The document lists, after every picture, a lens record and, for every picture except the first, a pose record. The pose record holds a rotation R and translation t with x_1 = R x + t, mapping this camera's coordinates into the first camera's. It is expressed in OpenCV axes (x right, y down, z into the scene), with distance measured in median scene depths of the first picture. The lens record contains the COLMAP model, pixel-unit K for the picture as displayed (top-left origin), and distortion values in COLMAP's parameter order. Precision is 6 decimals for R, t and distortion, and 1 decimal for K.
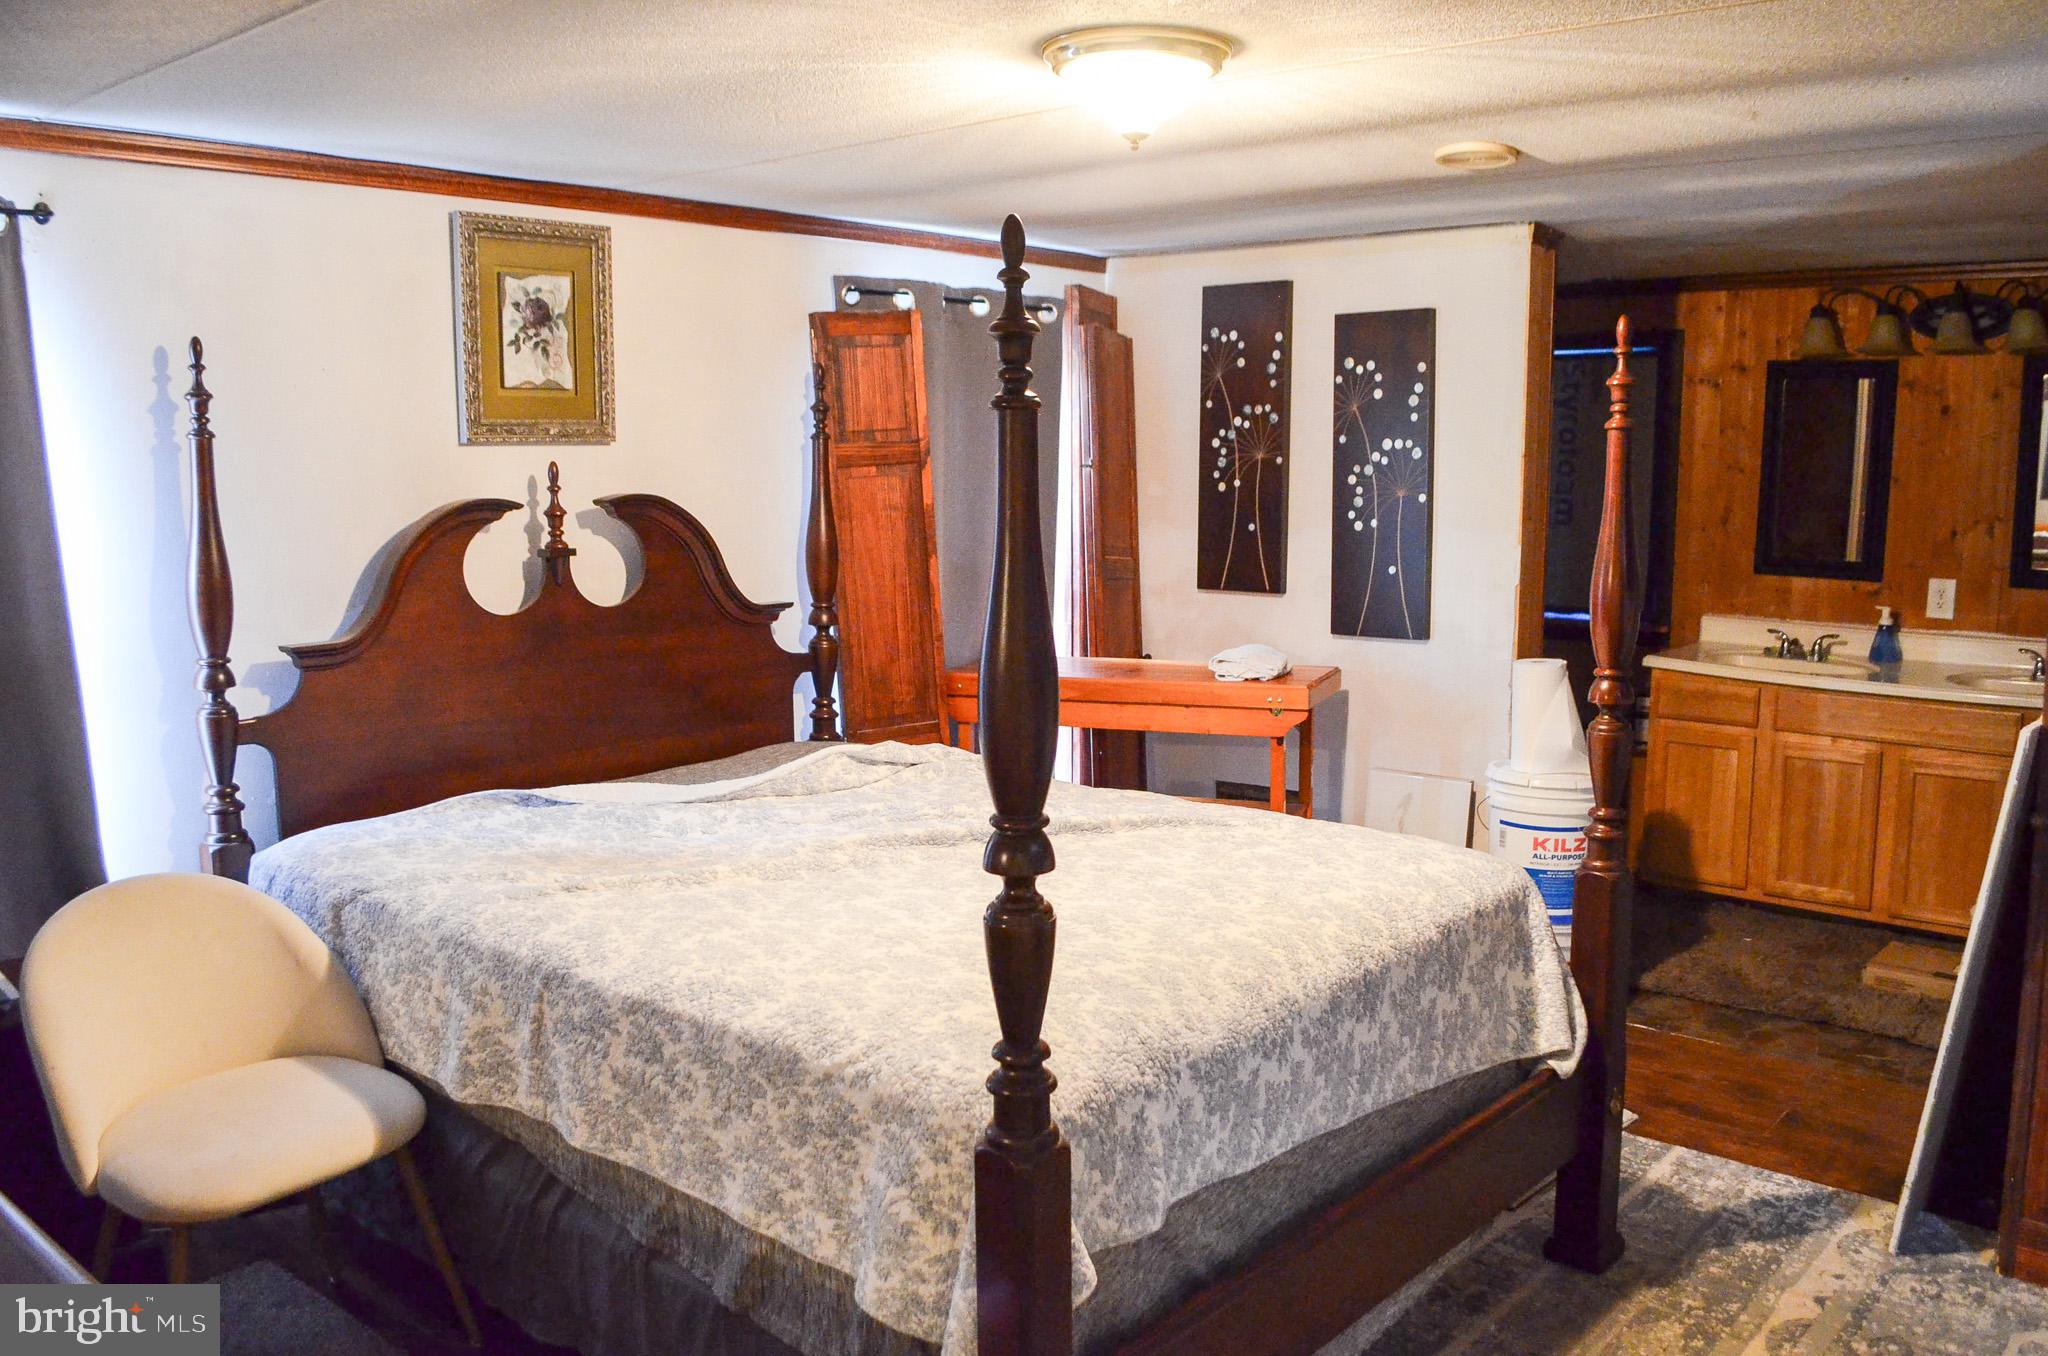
lens RADIAL K [[1644.0, 0, 1027.3], [0, 1644.0, 710.7], [0, 0, 1]] dist [-0.048729, -0.000789]
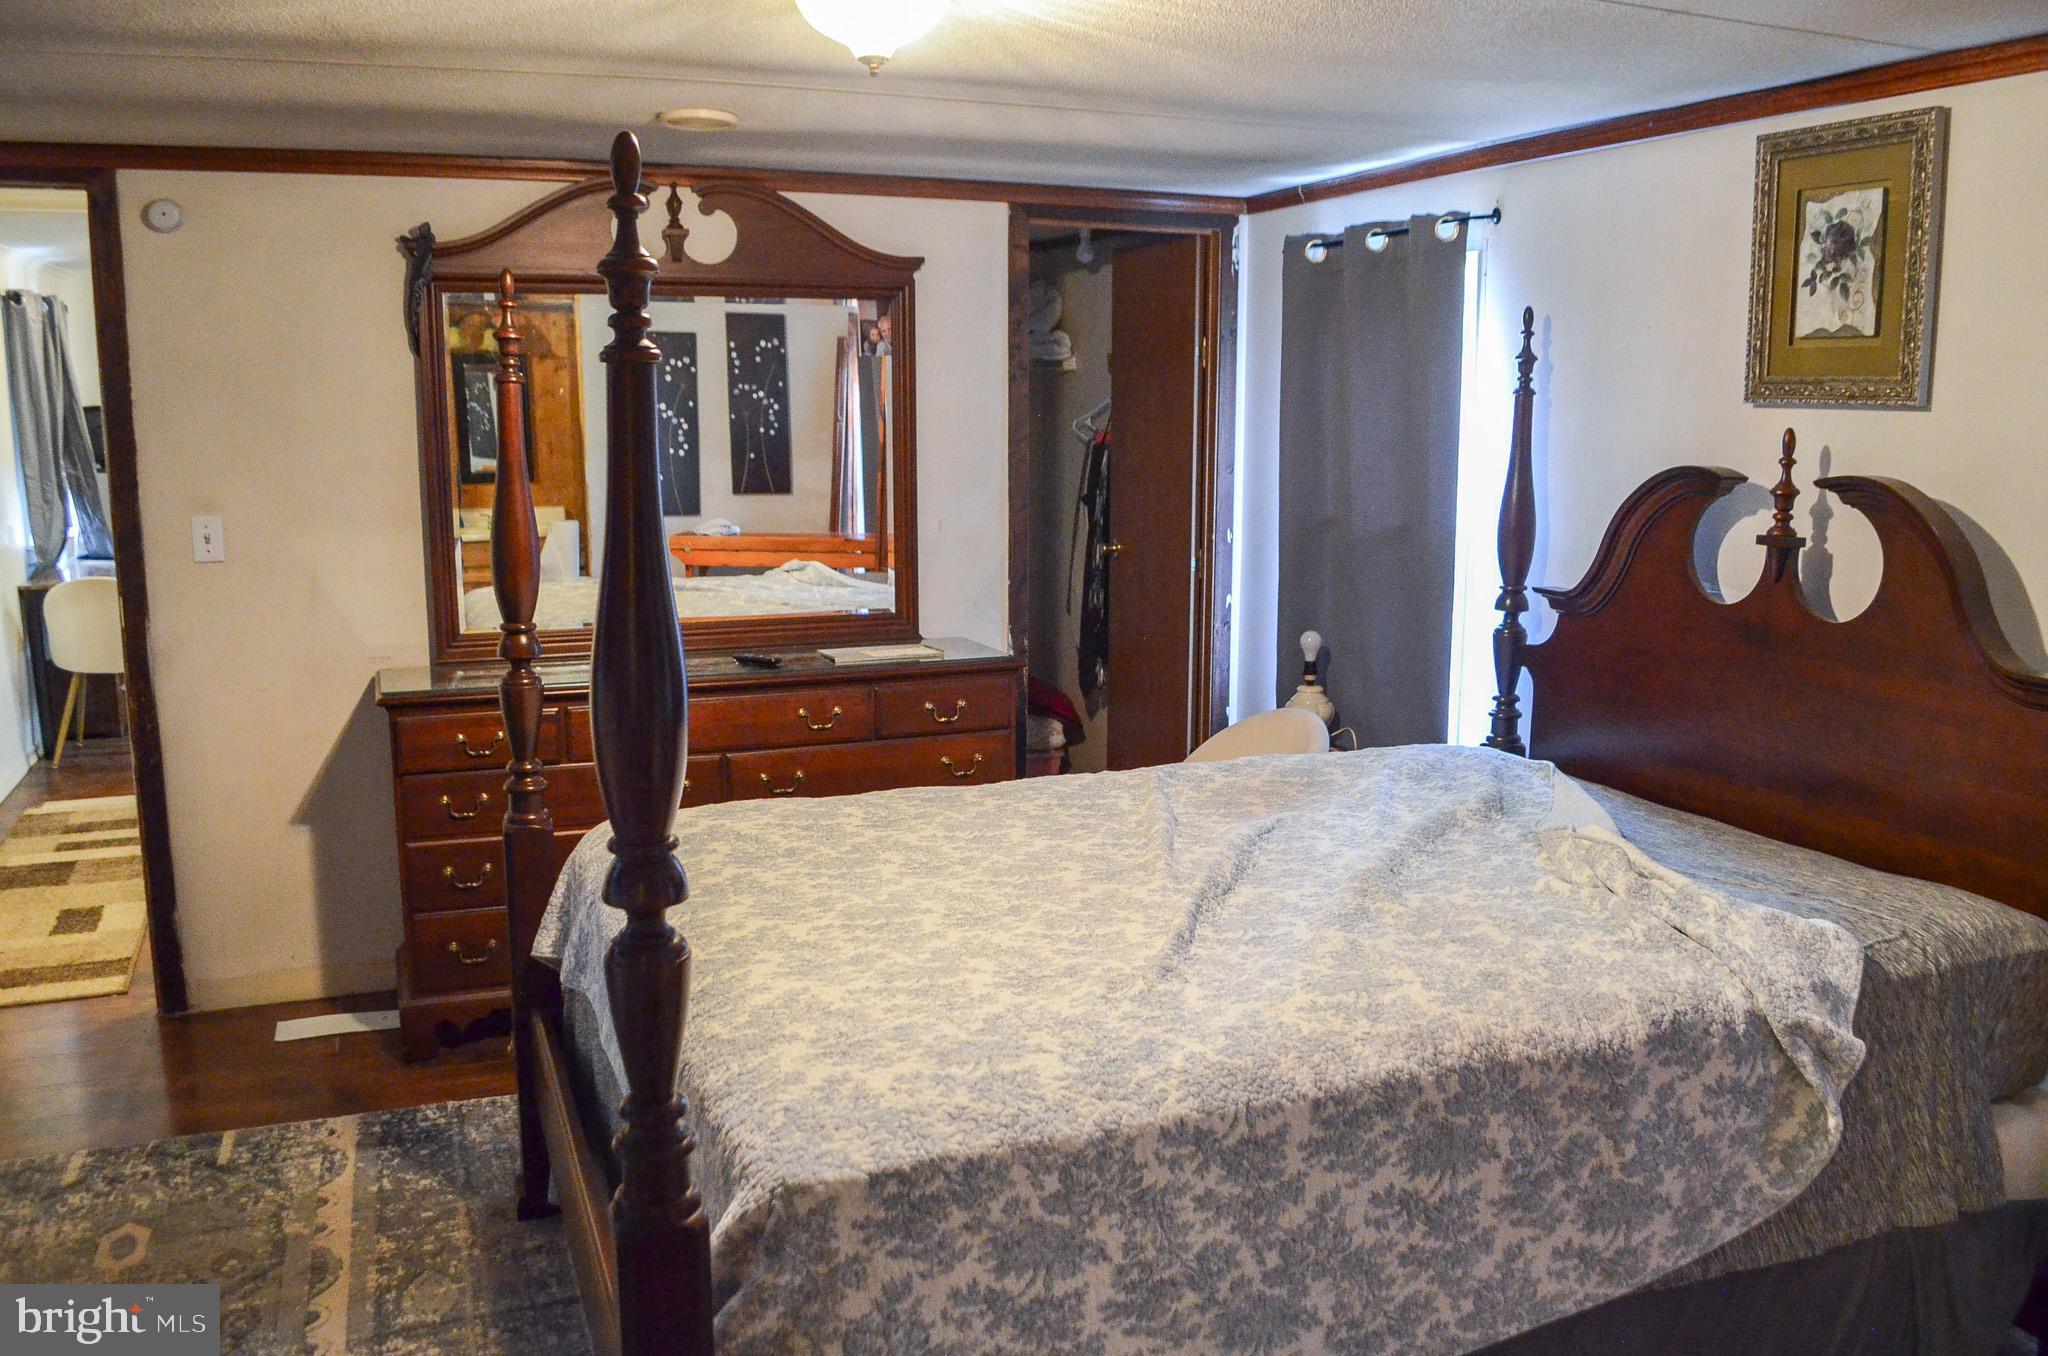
lens RADIAL K [[1644.0, 0, 1027.3], [0, 1644.0, 710.7], [0, 0, 1]] dist [-0.048729, -0.000789]
pose [[-0.454817, 0.169797, -0.874248, 0.608489], [-0.147634, 0.953700, 0.262033, -0.174705], [0.878263, 0.248246, -0.408691, 1.037033]]
